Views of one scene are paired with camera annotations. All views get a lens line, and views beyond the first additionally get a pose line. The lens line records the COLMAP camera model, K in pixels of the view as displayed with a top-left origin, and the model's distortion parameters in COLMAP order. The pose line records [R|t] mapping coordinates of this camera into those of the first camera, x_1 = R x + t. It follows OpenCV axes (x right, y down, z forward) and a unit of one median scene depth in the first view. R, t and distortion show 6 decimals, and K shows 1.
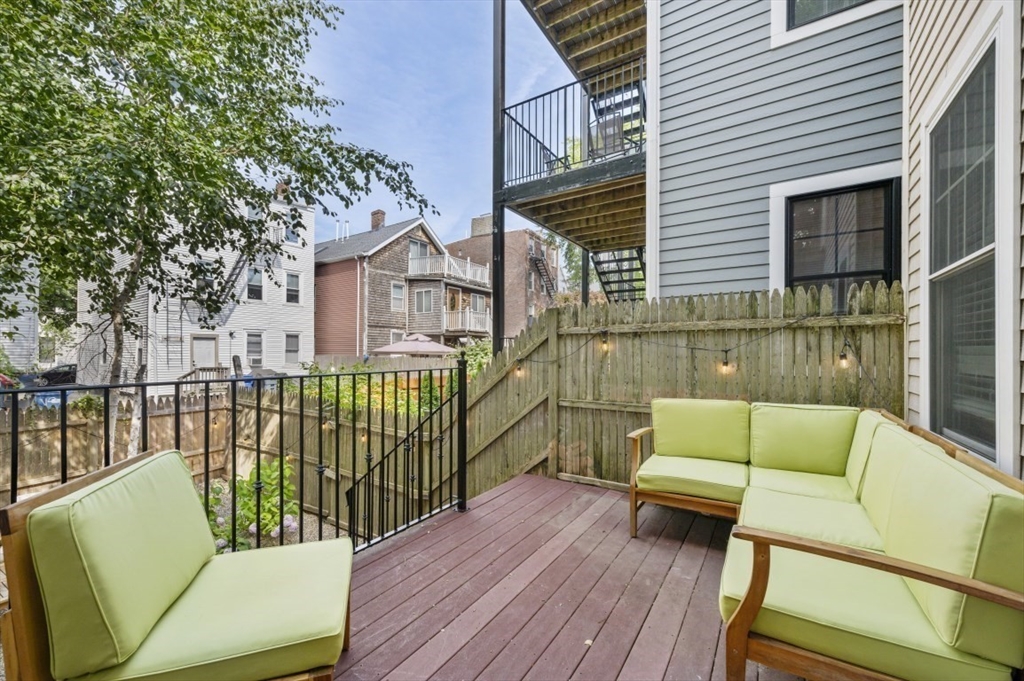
lens RADIAL K [[410.6, 0, 504.5], [0, 410.6, 347.0], [0, 0, 1]] dist [-0.000572, -0.000043]
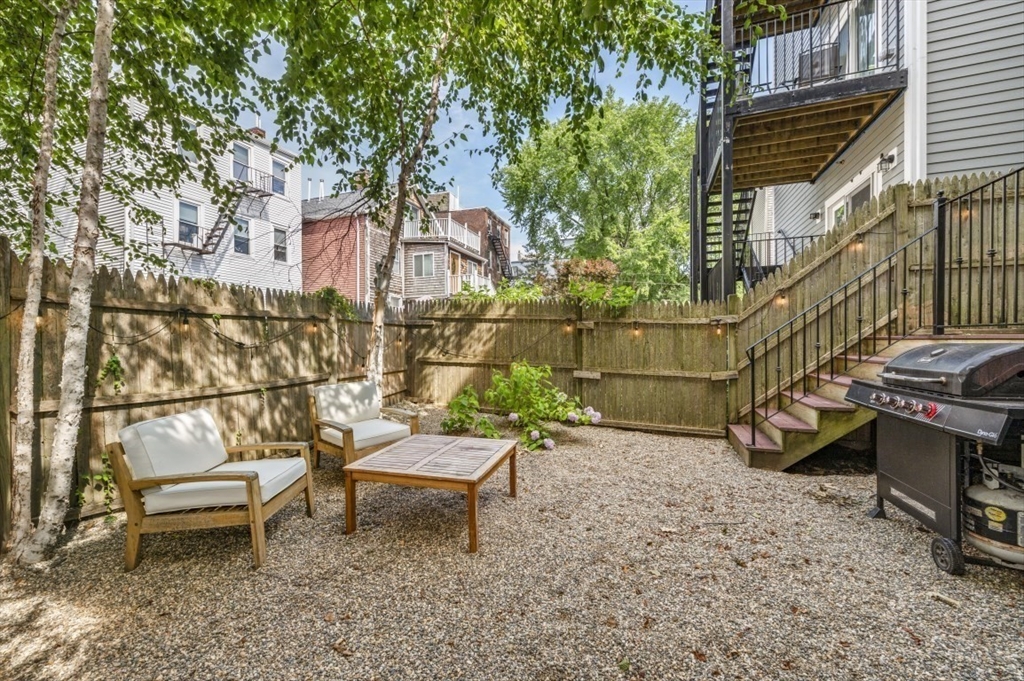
lens RADIAL K [[405.7, 0, 504.9], [0, 405.7, 334.8], [0, 0, 1]] dist [0.000850, 0.000034]
pose [[0.980775, 0.000366, 0.195141, -0.201383], [-0.000494, 1.000000, 0.000605, 0.054633], [-0.195141, -0.000690, 0.980775, 0.023015]]
